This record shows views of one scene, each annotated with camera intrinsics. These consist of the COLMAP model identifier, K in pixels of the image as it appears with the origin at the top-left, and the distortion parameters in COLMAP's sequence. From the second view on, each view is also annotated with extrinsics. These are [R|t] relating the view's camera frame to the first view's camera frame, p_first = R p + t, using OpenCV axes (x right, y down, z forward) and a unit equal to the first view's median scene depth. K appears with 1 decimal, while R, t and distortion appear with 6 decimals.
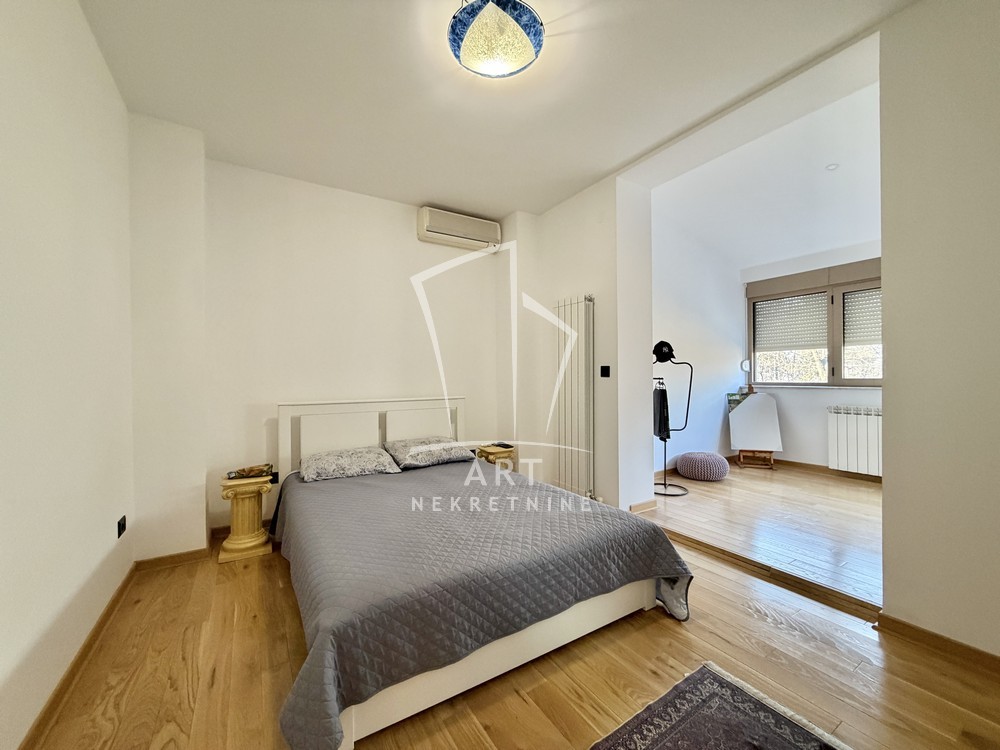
lens RADIAL K [[399.6, 0, 501.4], [0, 399.6, 379.0], [0, 0, 1]] dist [-0.002197, 0.000141]
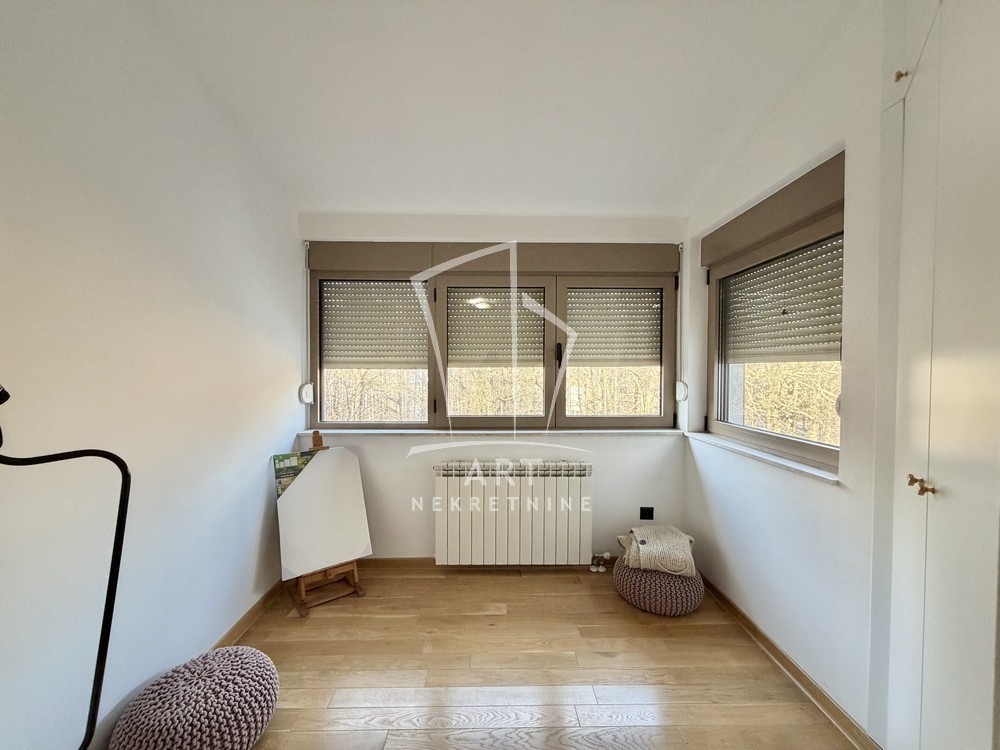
lens RADIAL K [[399.6, 0, 501.9], [0, 399.6, 377.1], [0, 0, 1]] dist [-0.002197, 0.000141]
pose [[0.516173, -0.014114, 0.856368, 0.296588], [-0.004136, 0.999811, 0.018971, -0.071046], [-0.856475, -0.013334, 0.516017, 0.515649]]
